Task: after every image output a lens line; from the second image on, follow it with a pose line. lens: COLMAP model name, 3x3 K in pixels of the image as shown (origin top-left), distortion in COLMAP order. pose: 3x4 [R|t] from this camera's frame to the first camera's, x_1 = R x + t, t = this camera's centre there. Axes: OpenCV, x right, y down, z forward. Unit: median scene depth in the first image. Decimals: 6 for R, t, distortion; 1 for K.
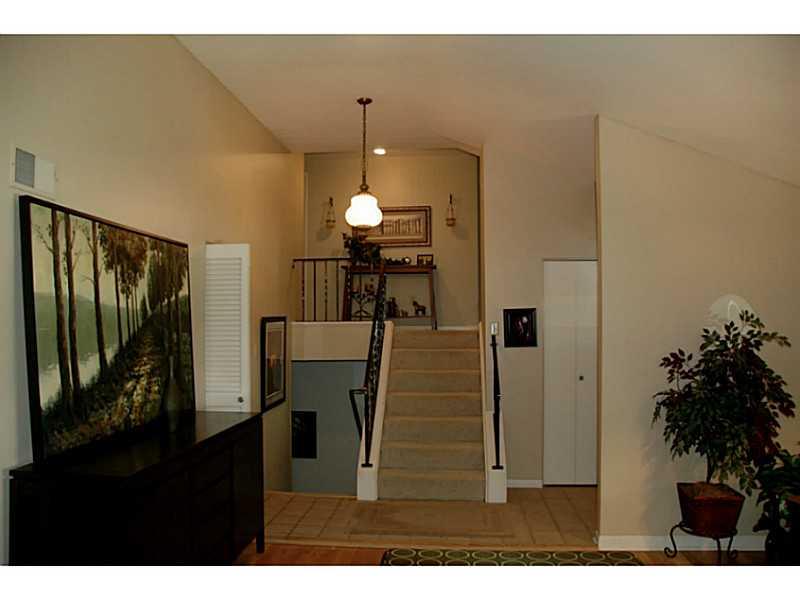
lens RADIAL K [[627.5, 0, 400.0], [0, 627.5, 300.0], [0, 0, 1]] dist [-0.161922, 0.133448]
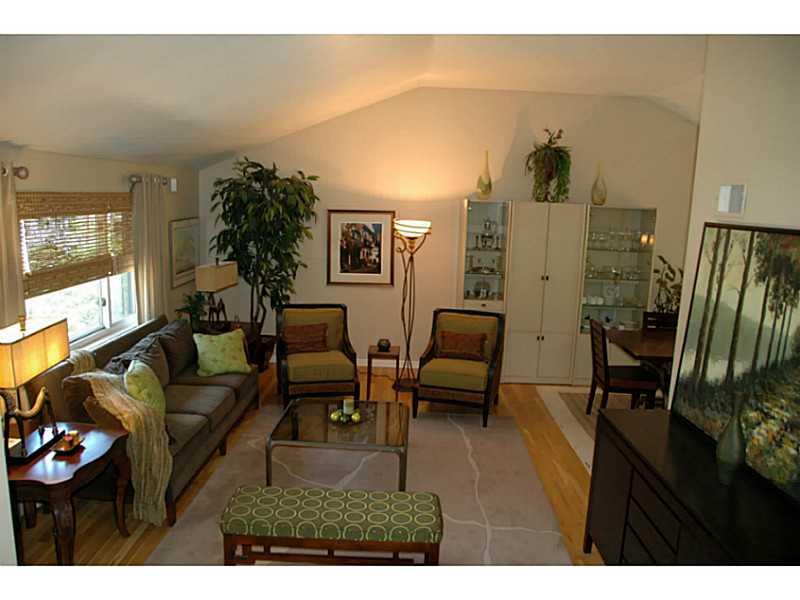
lens RADIAL K [[627.5, 0, 400.0], [0, 627.5, 300.0], [0, 0, 1]] dist [-0.161922, 0.133448]
pose [[-0.996877, -0.007389, -0.078618, 0.134036], [-0.016969, 0.992398, 0.121897, -0.125176], [0.077119, 0.122851, -0.989424, 1.872544]]
